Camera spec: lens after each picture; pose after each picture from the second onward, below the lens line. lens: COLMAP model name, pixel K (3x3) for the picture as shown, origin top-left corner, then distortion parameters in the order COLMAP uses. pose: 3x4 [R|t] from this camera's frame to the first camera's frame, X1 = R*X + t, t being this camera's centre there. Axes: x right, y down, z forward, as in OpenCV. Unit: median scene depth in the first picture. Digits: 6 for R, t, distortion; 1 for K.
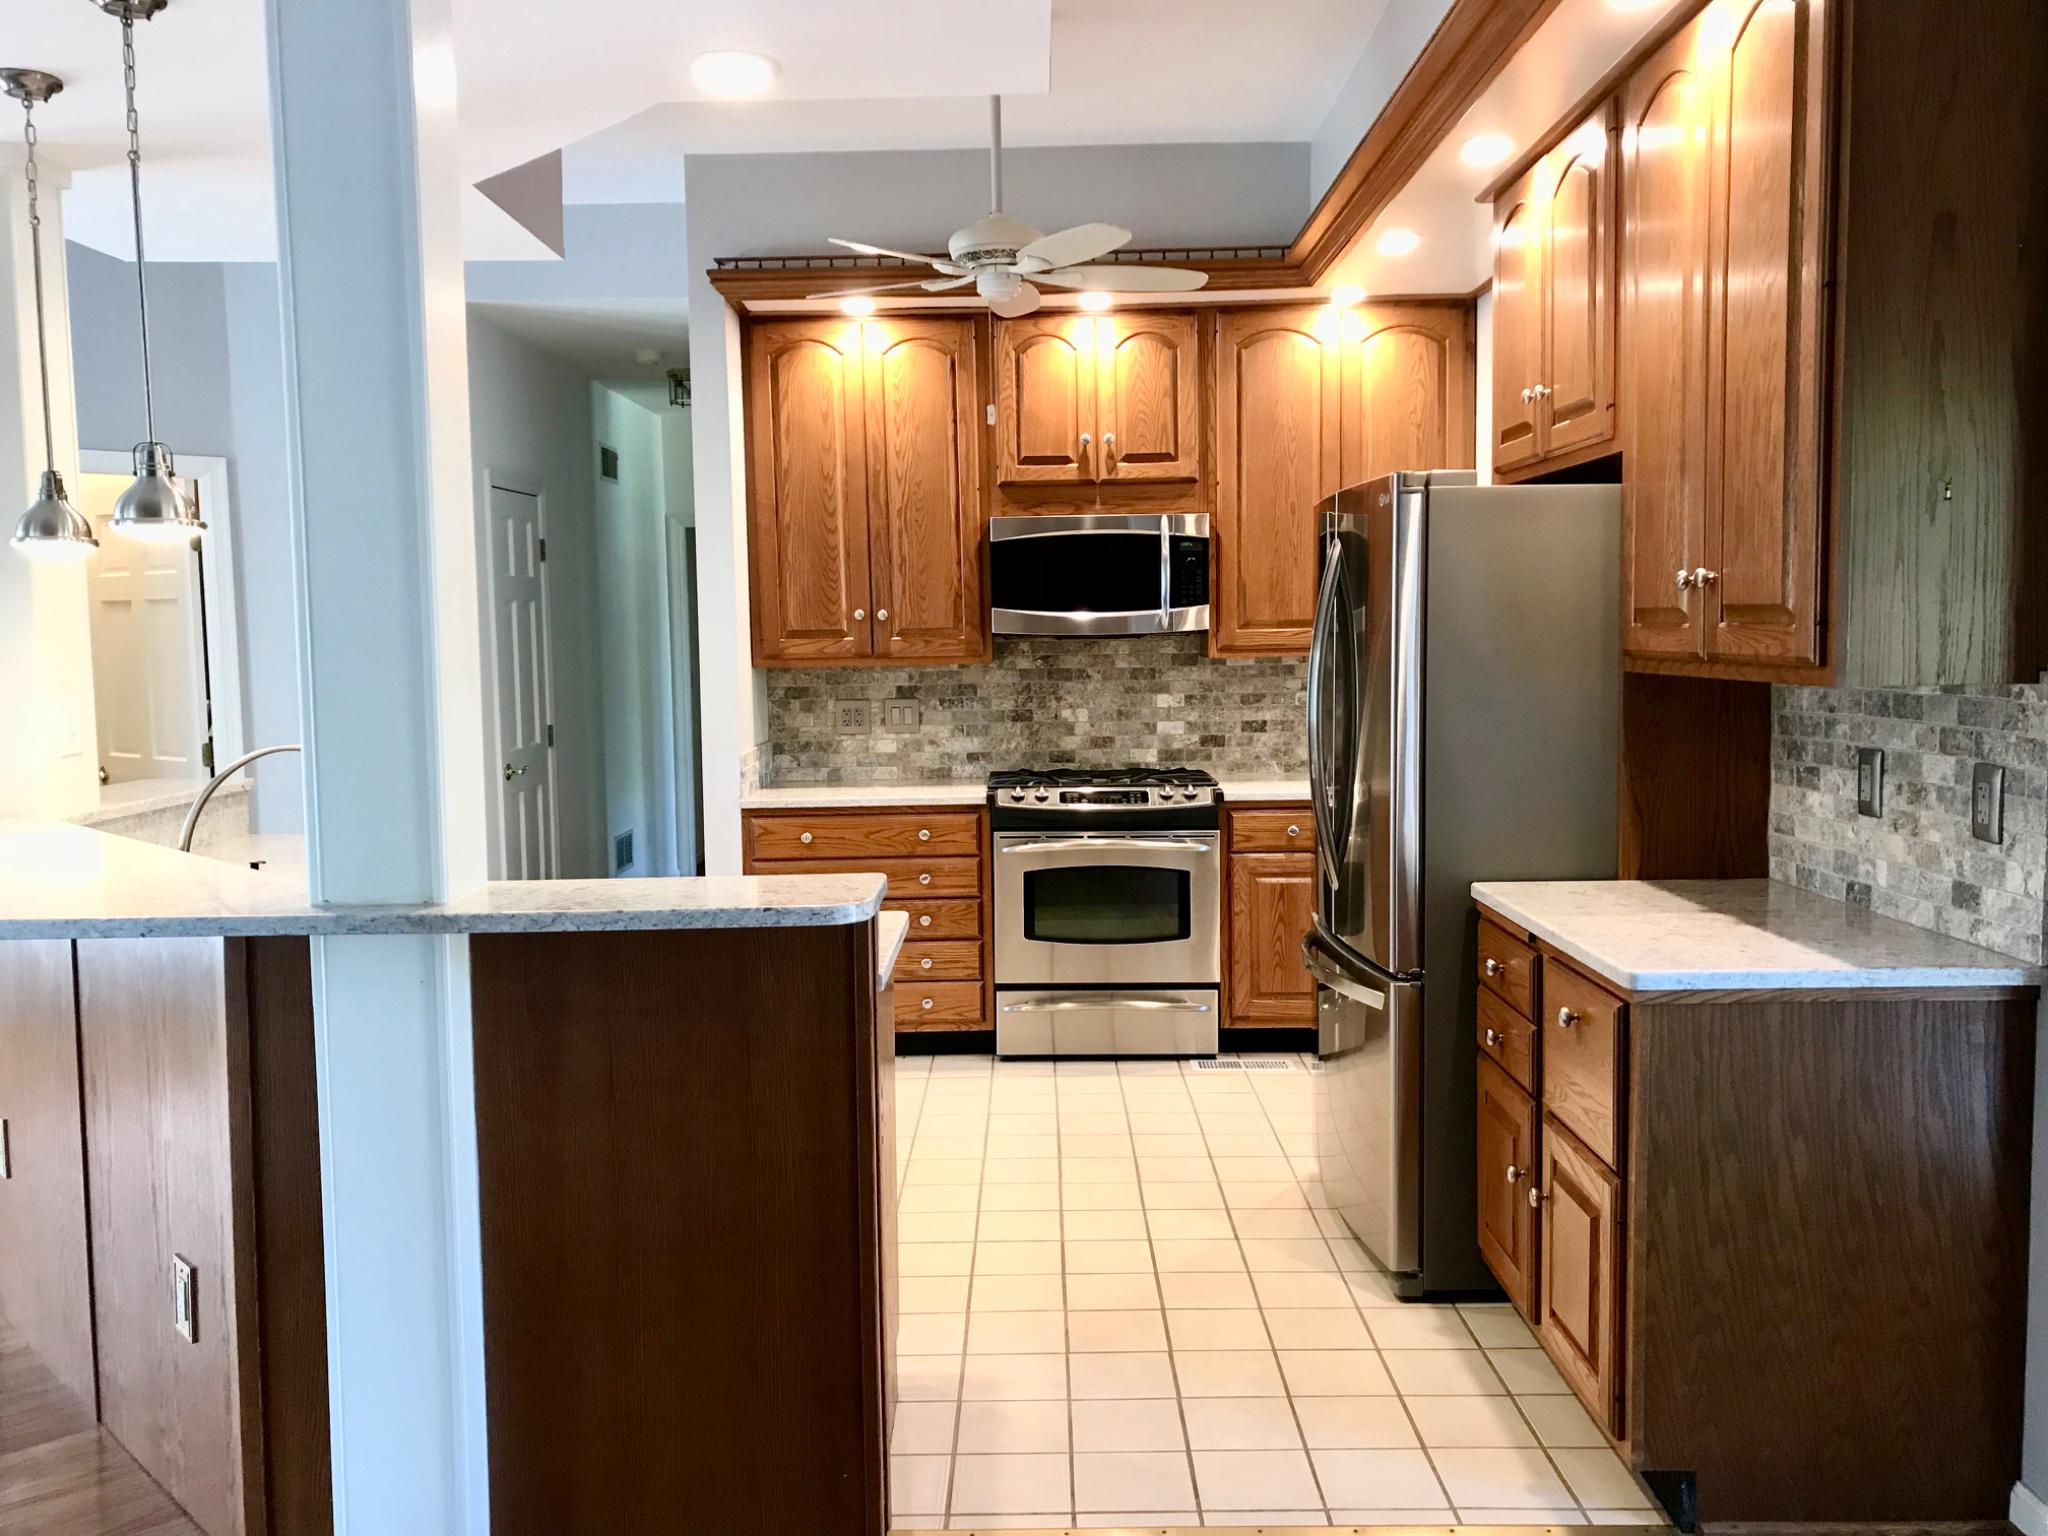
lens RADIAL K [[1685.5, 0, 1021.5], [0, 1685.5, 754.0], [0, 0, 1]] dist [0.068058, -0.097596]
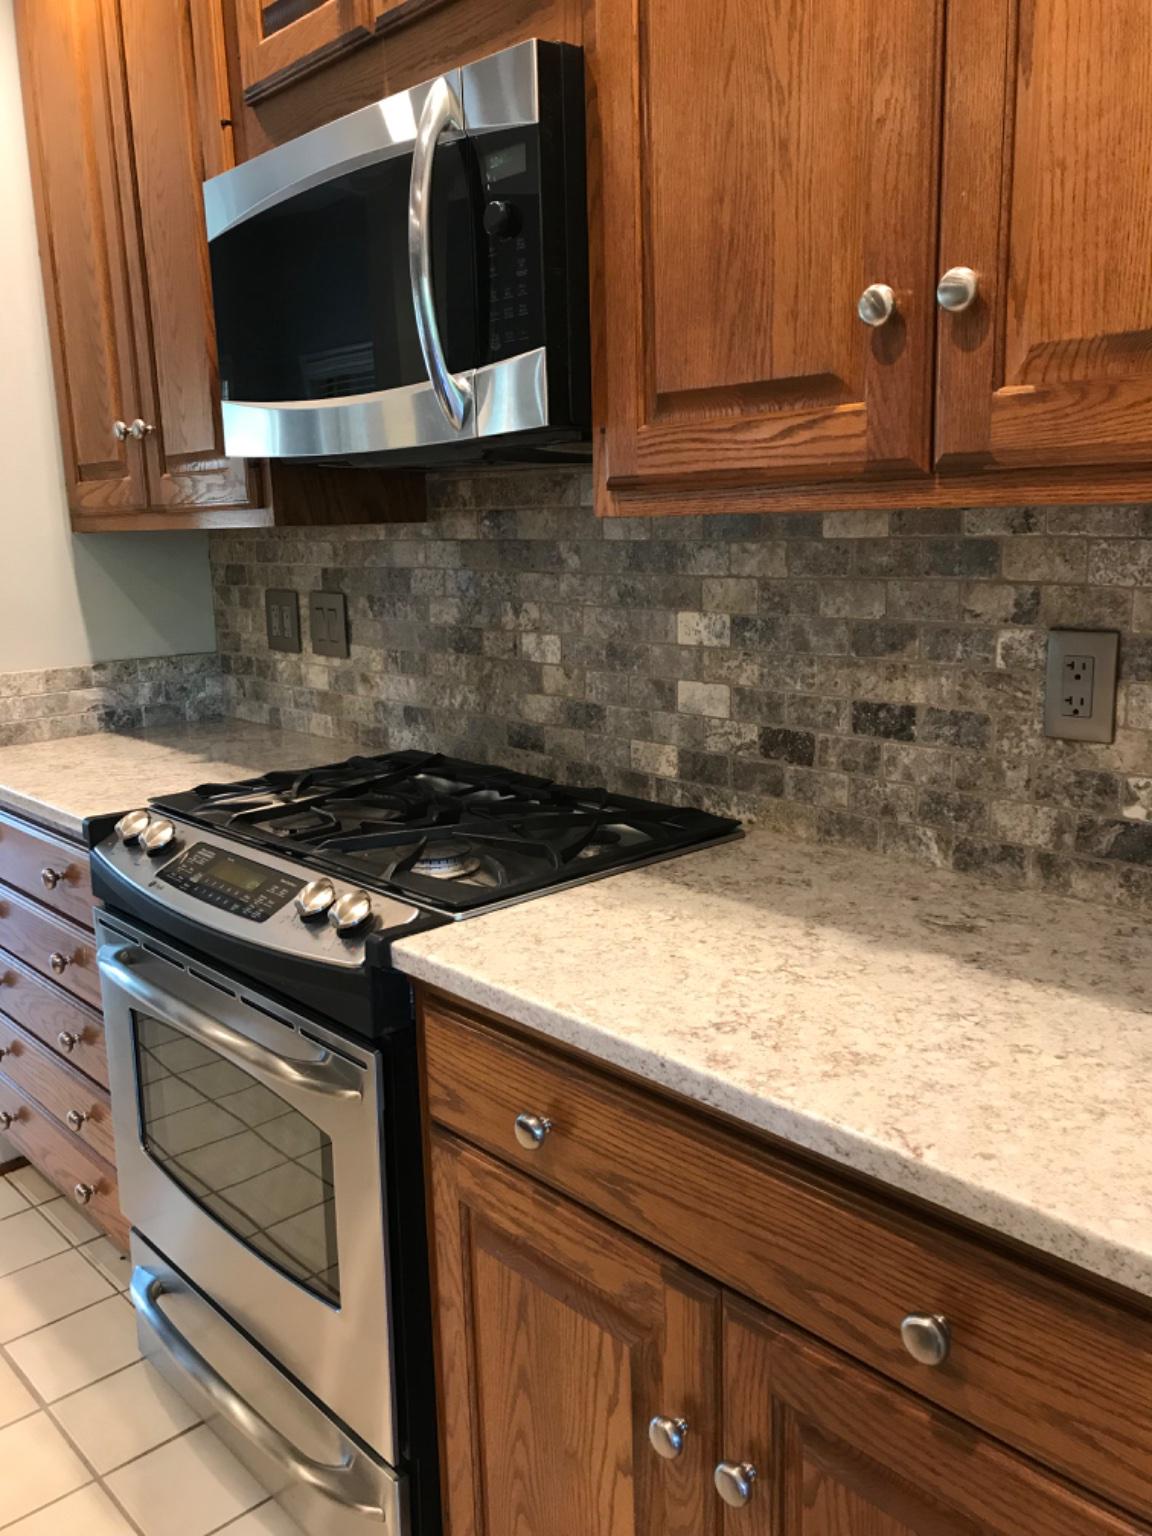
lens RADIAL K [[1264.1, 0, 580.9], [0, 1264.1, 767.3], [0, 0, 1]] dist [0.068058, -0.097596]
pose [[0.678789, 0.143755, -0.720125, 0.301817], [-0.042178, 0.986665, 0.157207, -0.047739], [0.733121, -0.076337, 0.675801, 0.831546]]
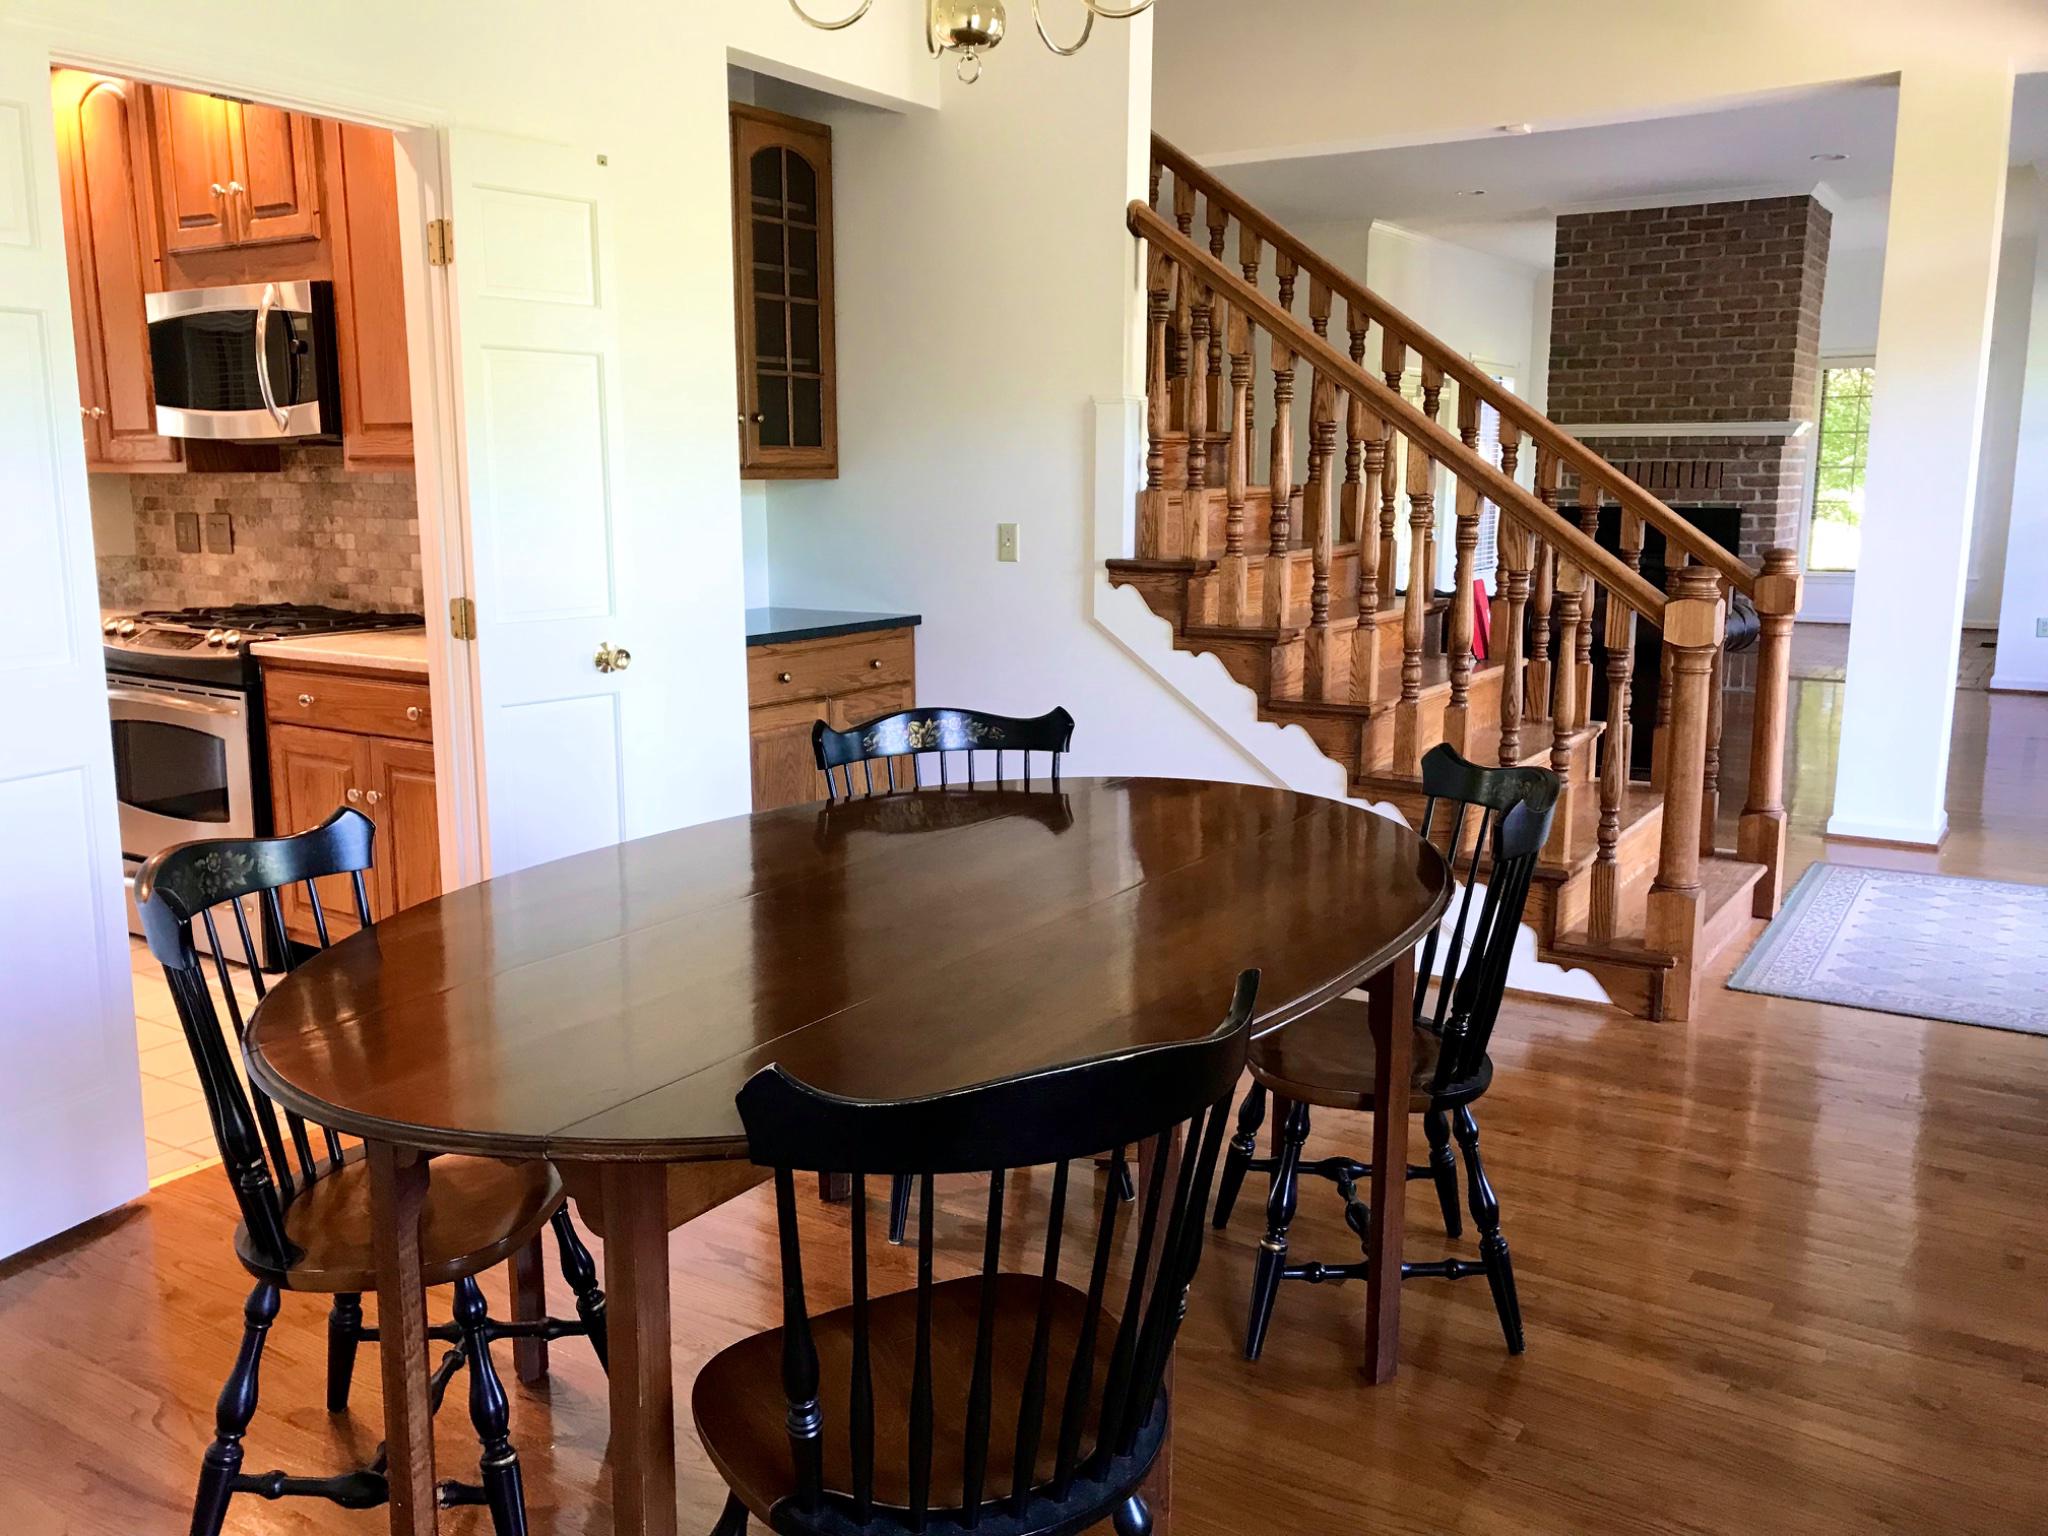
lens RADIAL K [[1685.5, 0, 1041.1], [0, 1685.5, 764.3], [0, 0, 1]] dist [0.068058, -0.097596]
pose [[0.840422, 0.110370, -0.530574, 0.820824], [-0.056437, 0.991543, 0.116865, -0.033385], [0.538985, -0.068272, 0.839544, 0.509674]]
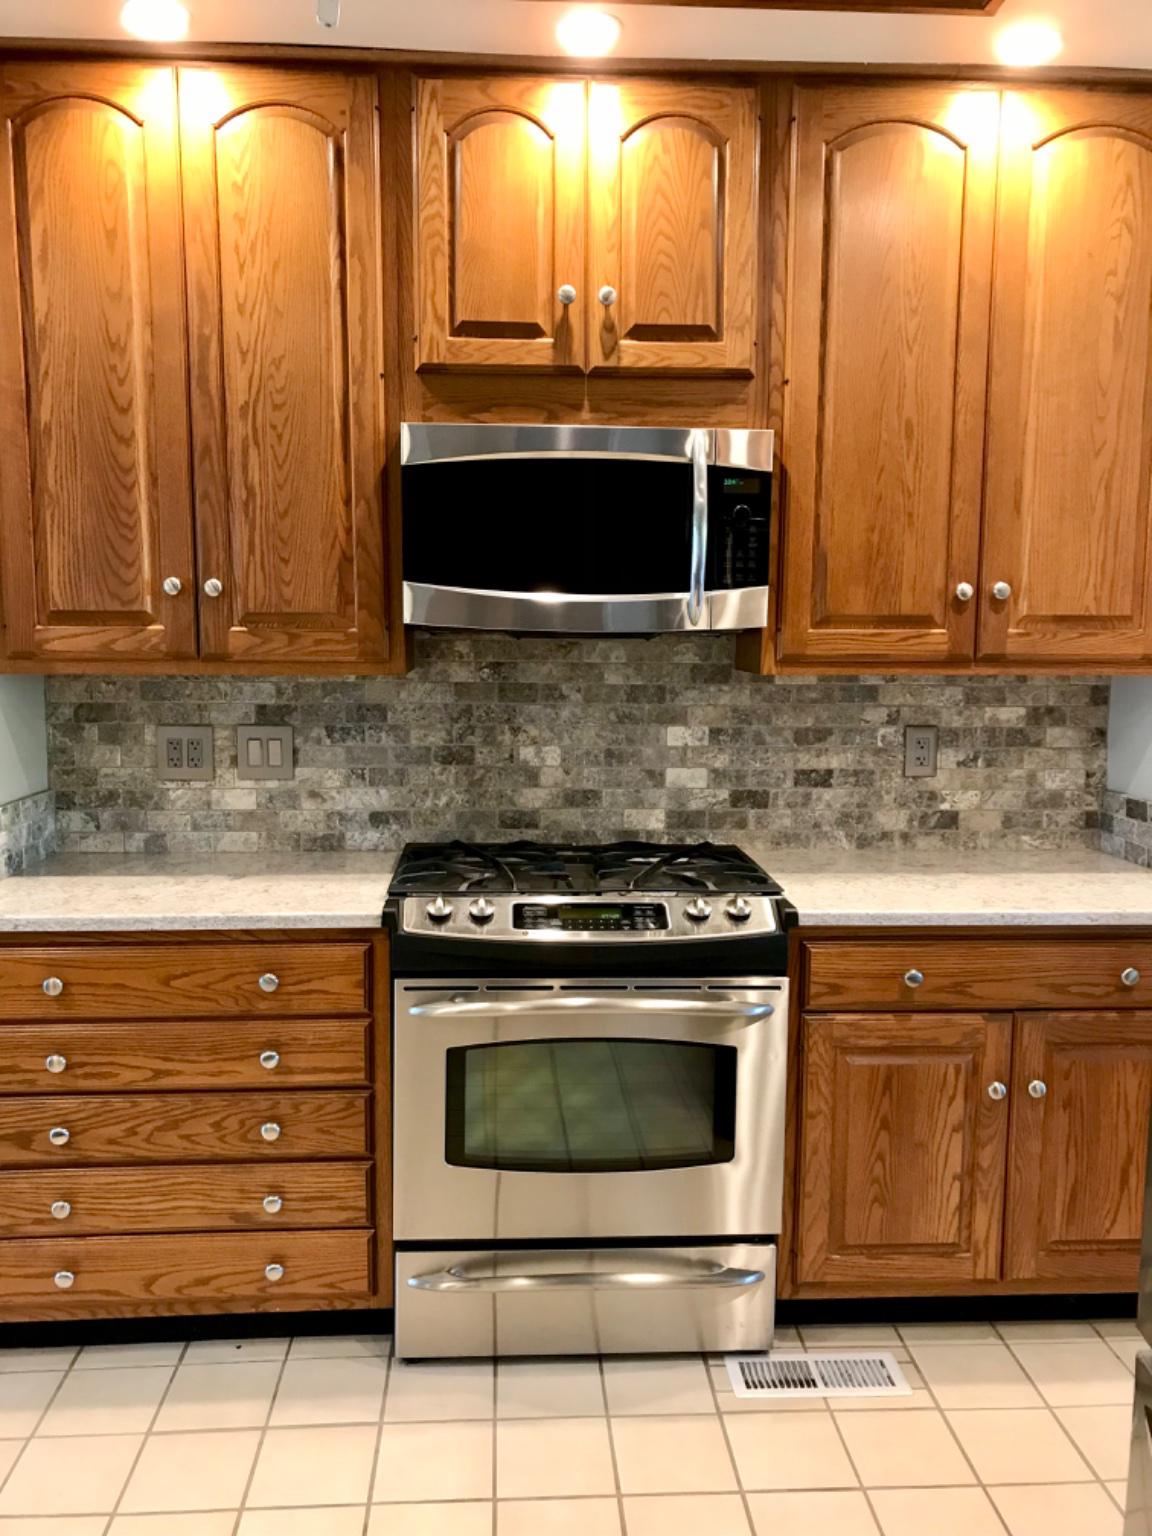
lens RADIAL K [[1264.1, 0, 581.5], [0, 1264.1, 769.0], [0, 0, 1]] dist [0.068058, -0.097596]
pose [[0.997344, 0.016782, 0.070869, 0.014379], [-0.019621, 0.999024, 0.039563, -0.039941], [-0.070136, -0.040849, 0.996701, 0.551573]]
